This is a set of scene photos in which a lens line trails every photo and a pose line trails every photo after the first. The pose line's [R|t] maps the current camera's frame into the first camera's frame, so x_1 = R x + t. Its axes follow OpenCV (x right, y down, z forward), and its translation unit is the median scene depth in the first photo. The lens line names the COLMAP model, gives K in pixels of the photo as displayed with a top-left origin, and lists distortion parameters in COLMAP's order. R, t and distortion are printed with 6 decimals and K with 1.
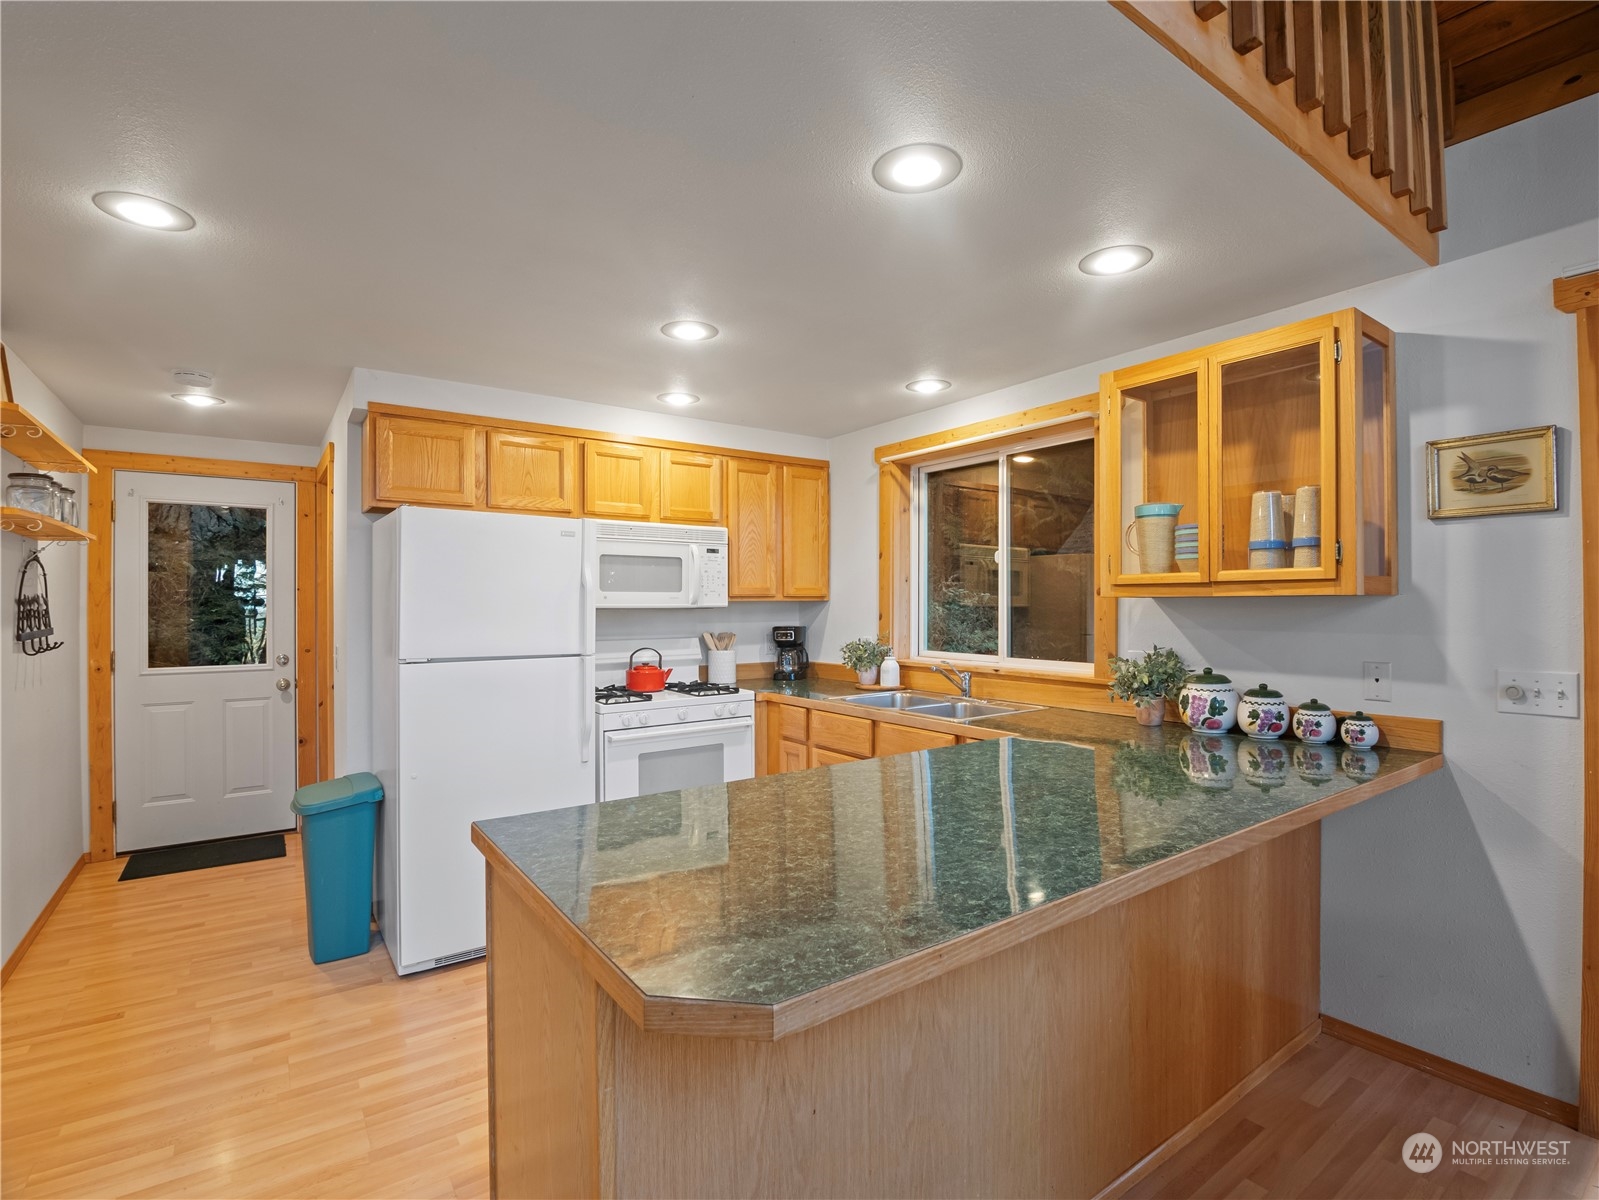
lens RADIAL K [[774.2, 0, 807.9], [0, 774.2, 597.2], [0, 0, 1]] dist [-0.022727, -0.002823]
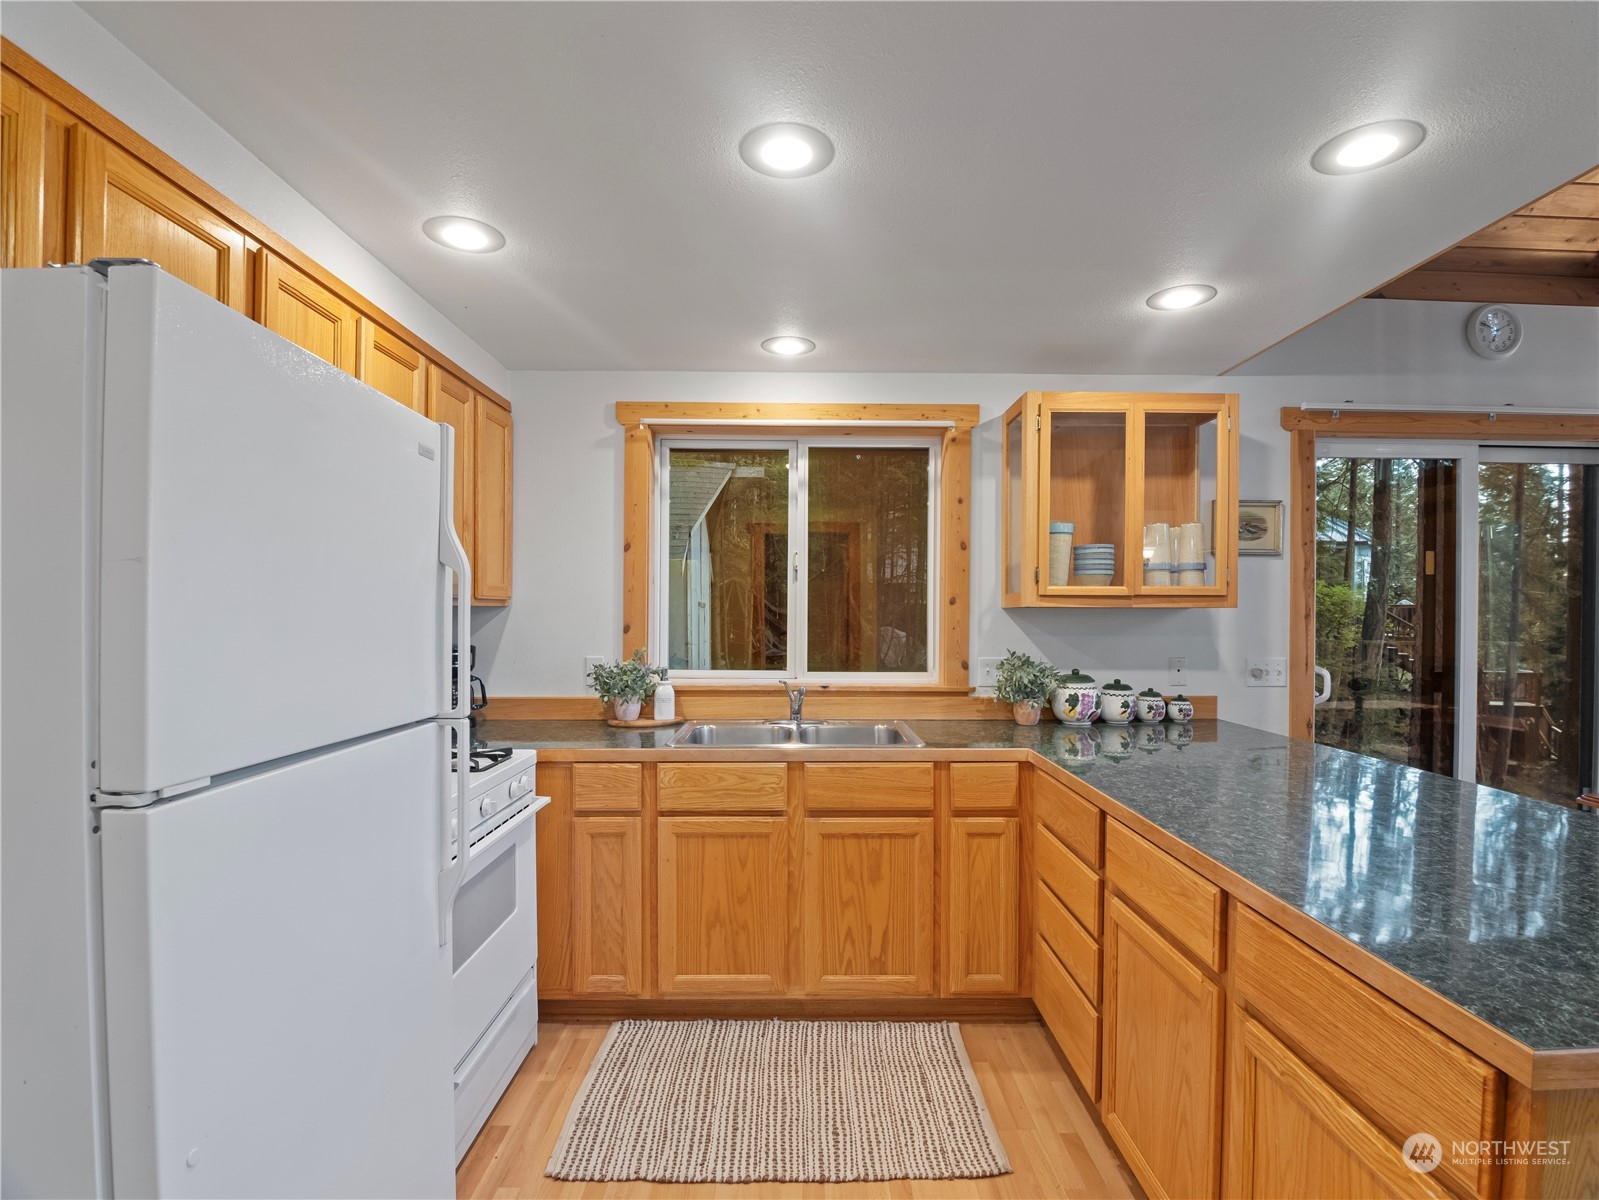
lens RADIAL K [[774.2, 0, 804.3], [0, 774.2, 621.7], [0, 0, 1]] dist [-0.022727, -0.002823]
pose [[0.572538, -0.004093, 0.819868, -0.578058], [-0.011658, 0.999846, 0.013132, 0.009123], [-0.819796, -0.017076, 0.572402, 0.585883]]
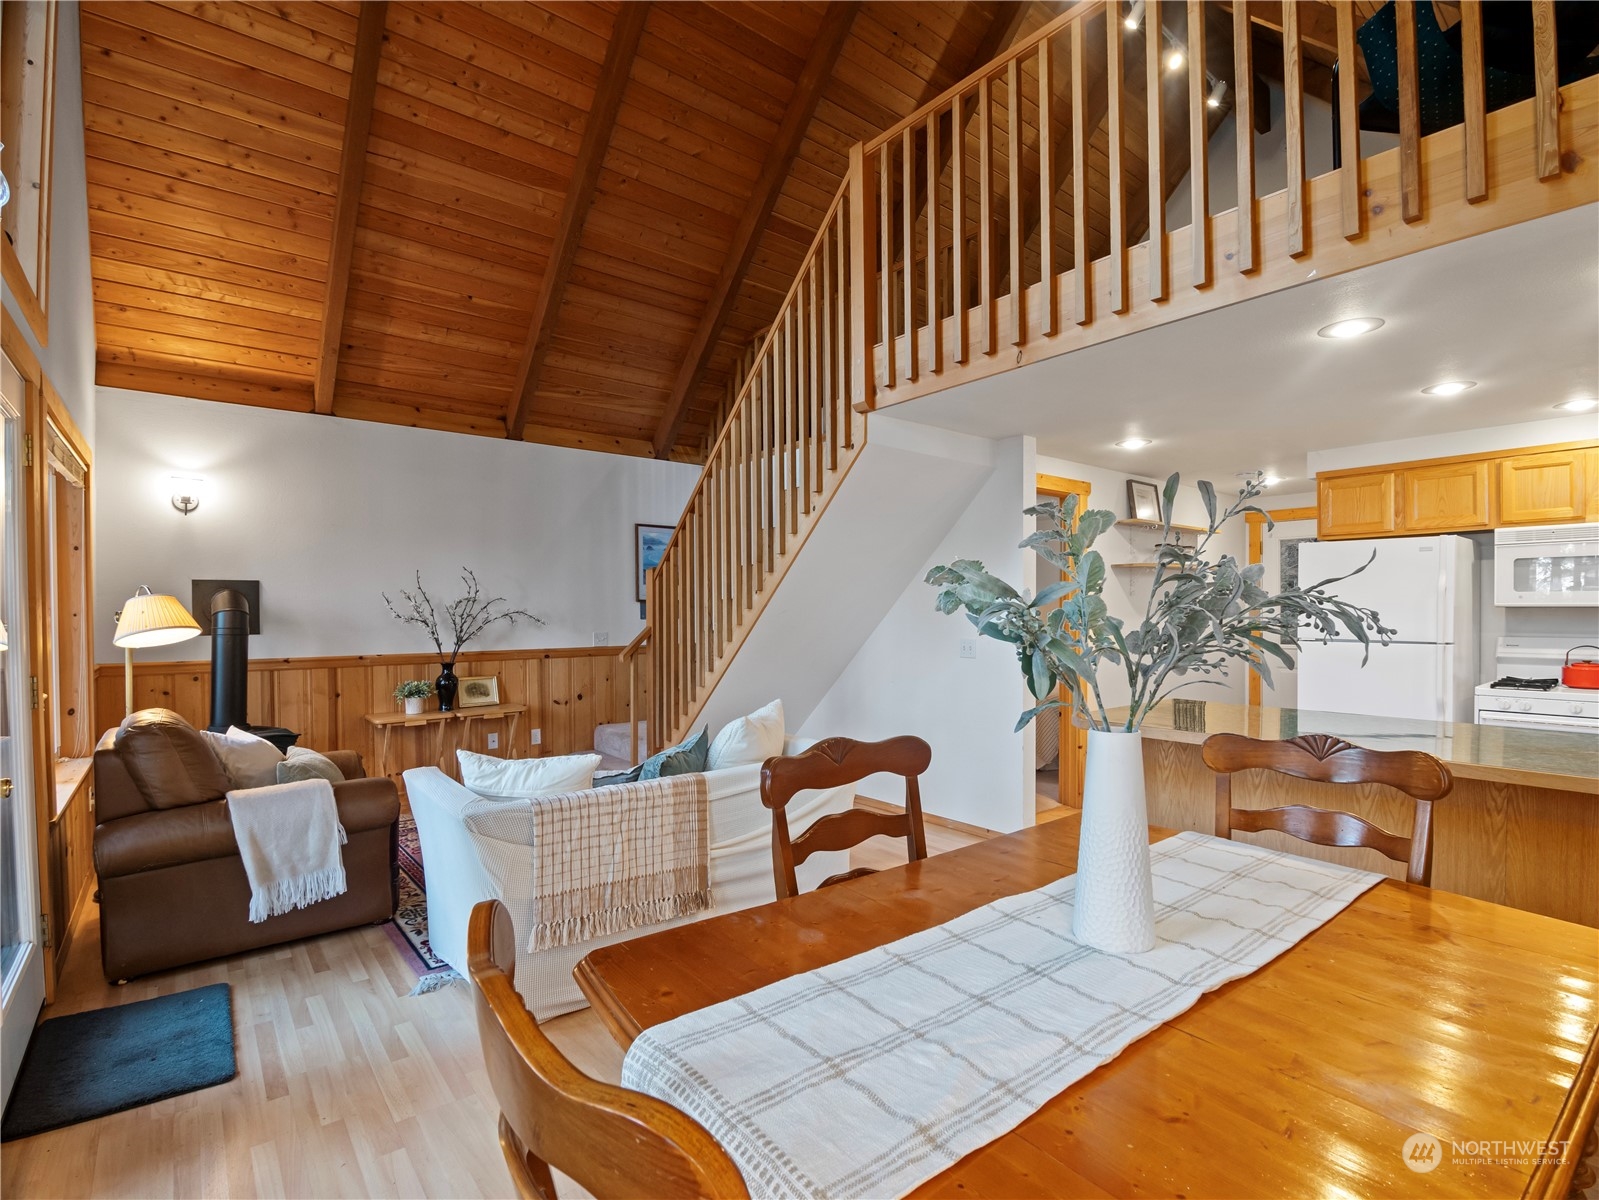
lens RADIAL K [[774.2, 0, 798.8], [0, 774.2, 607.2], [0, 0, 1]] dist [-0.022727, -0.002823]
pose [[0.045869, -0.000878, -0.998947, 0.970439], [0.012862, 0.999917, -0.000288, 0.002974], [0.998865, -0.012835, 0.045876, -0.118120]]
